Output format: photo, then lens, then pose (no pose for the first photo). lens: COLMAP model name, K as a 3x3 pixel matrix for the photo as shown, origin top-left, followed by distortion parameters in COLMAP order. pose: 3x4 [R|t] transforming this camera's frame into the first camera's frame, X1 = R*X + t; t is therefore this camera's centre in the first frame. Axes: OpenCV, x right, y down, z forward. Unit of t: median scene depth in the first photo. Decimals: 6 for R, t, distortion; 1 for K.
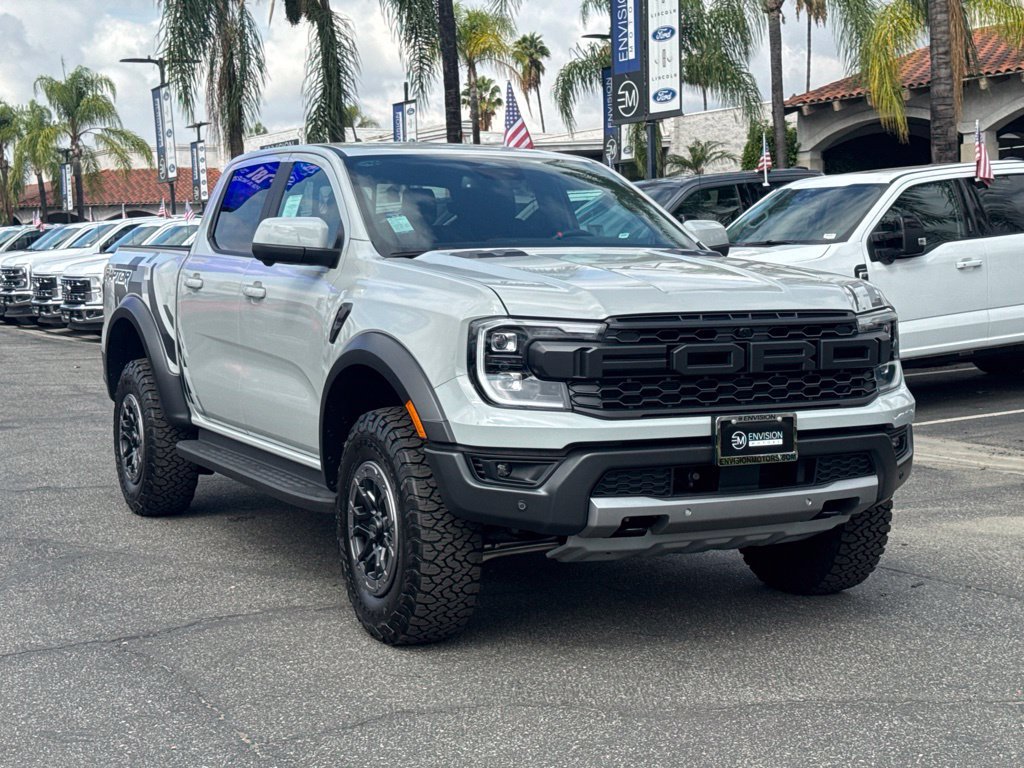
lens RADIAL K [[1649.6, 0, 440.4], [0, 1649.6, 380.1], [0, 0, 1]] dist [0.019530, 0.087313]
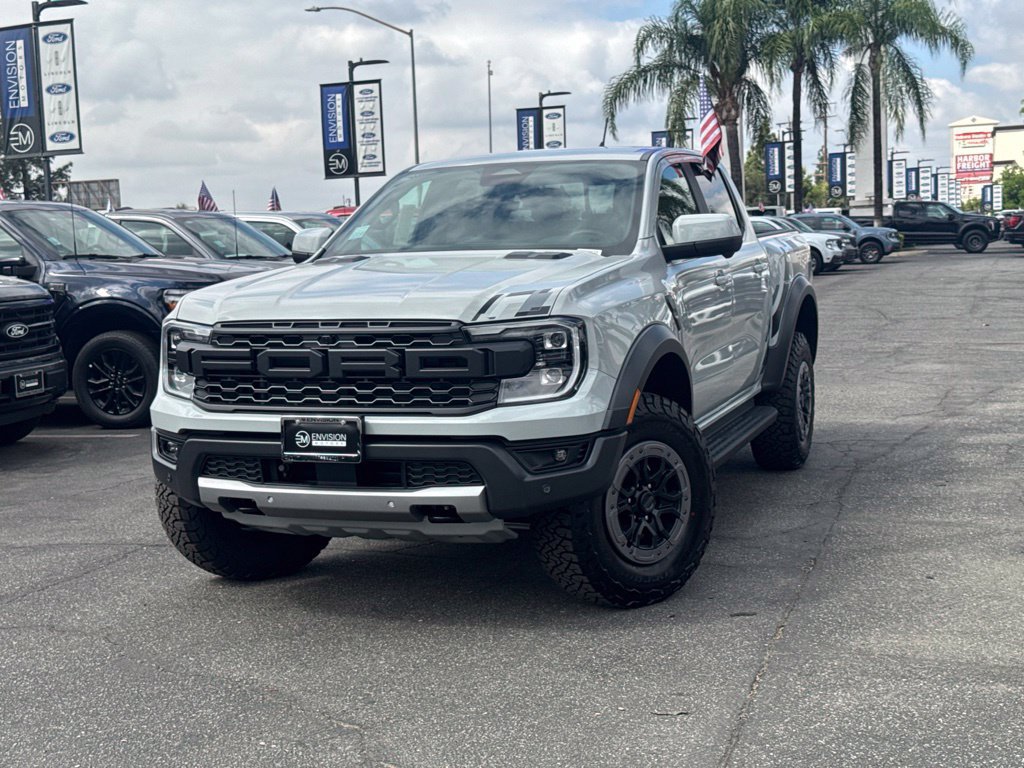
lens RADIAL K [[1411.5, 0, 512.0], [0, 1411.5, 384.0], [0, 0, 1]] dist [0.198942, -0.483871]
pose [[0.696251, 0.061148, -0.715189, 0.930463], [-0.027305, 0.997900, 0.058737, -0.057567], [0.717279, -0.021367, 0.696459, 0.443666]]
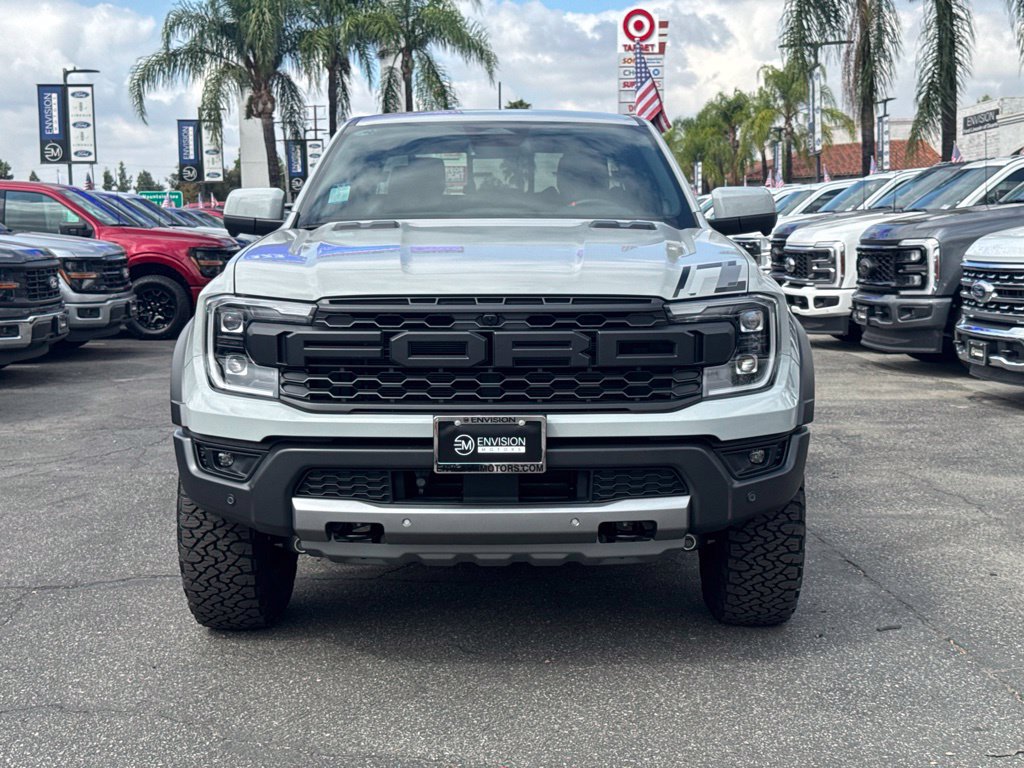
lens RADIAL K [[1411.5, 0, 512.0], [0, 1411.5, 384.0], [0, 0, 1]] dist [0.198942, -0.483871]
pose [[0.906022, 0.053154, -0.419880, 0.505712], [-0.036684, 0.998211, 0.047212, -0.030703], [0.421639, -0.027372, 0.906351, 0.337206]]
